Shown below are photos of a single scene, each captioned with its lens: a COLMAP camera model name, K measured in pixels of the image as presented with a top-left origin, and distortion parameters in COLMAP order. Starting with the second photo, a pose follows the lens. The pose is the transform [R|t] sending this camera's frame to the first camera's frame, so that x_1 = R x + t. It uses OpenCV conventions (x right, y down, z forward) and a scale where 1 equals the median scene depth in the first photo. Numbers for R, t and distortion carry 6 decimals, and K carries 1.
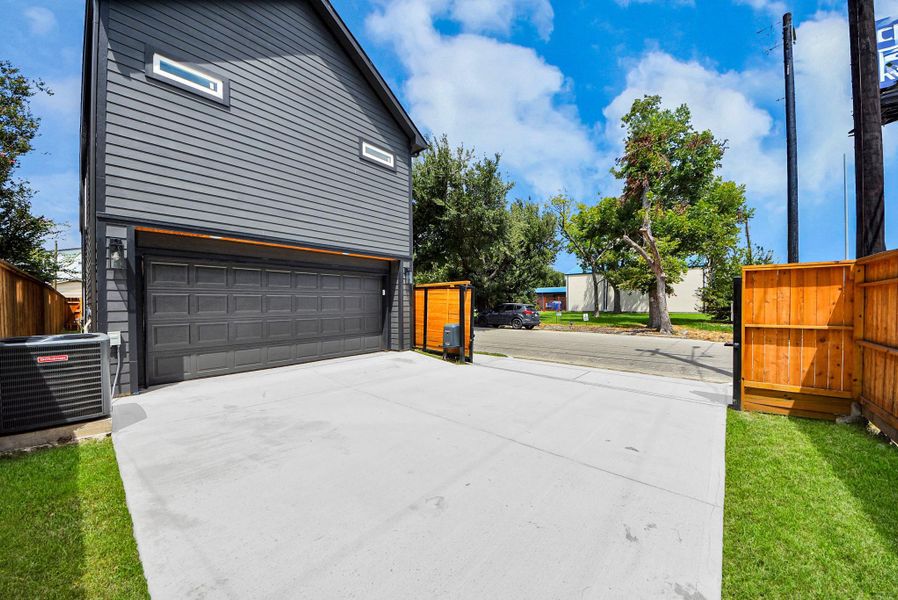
lens RADIAL K [[318.7, 0, 459.3], [0, 318.7, 309.4], [0, 0, 1]] dist [0.000372, -0.011379]
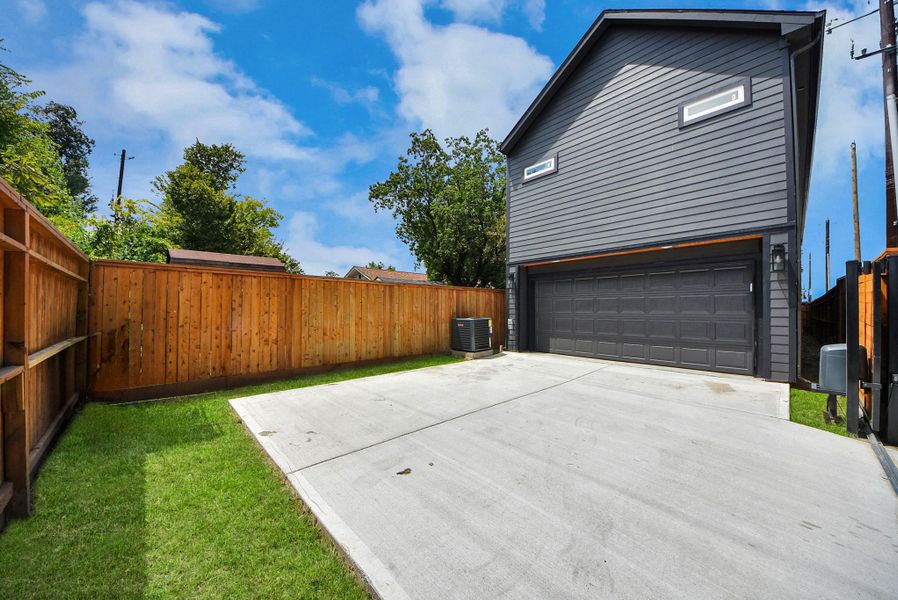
lens RADIAL K [[321.0, 0, 454.7], [0, 321.0, 306.8], [0, 0, 1]] dist [0.012669, -0.013722]
pose [[-0.140026, -0.000483, -0.990148, 0.697932], [-0.014460, 0.999894, 0.001557, -0.004625], [0.990042, 0.014535, -0.140018, 0.629876]]
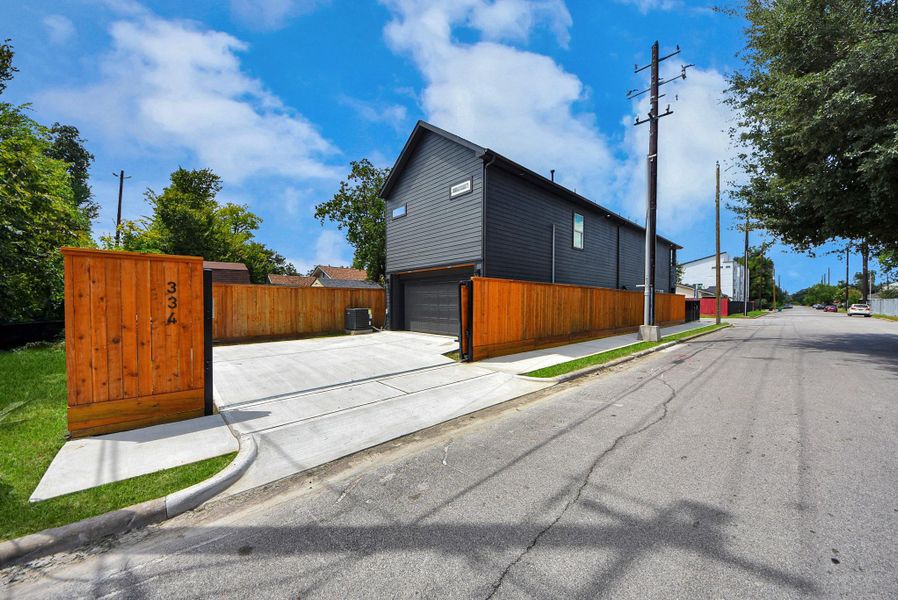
lens RADIAL K [[318.7, 0, 459.3], [0, 318.7, 309.4], [0, 0, 1]] dist [0.000372, -0.011379]
pose [[-0.120524, 0.036501, -0.992039, 1.324893], [-0.010451, 0.999222, 0.038035, -0.037074], [0.992655, 0.014951, -0.120049, 1.421545]]
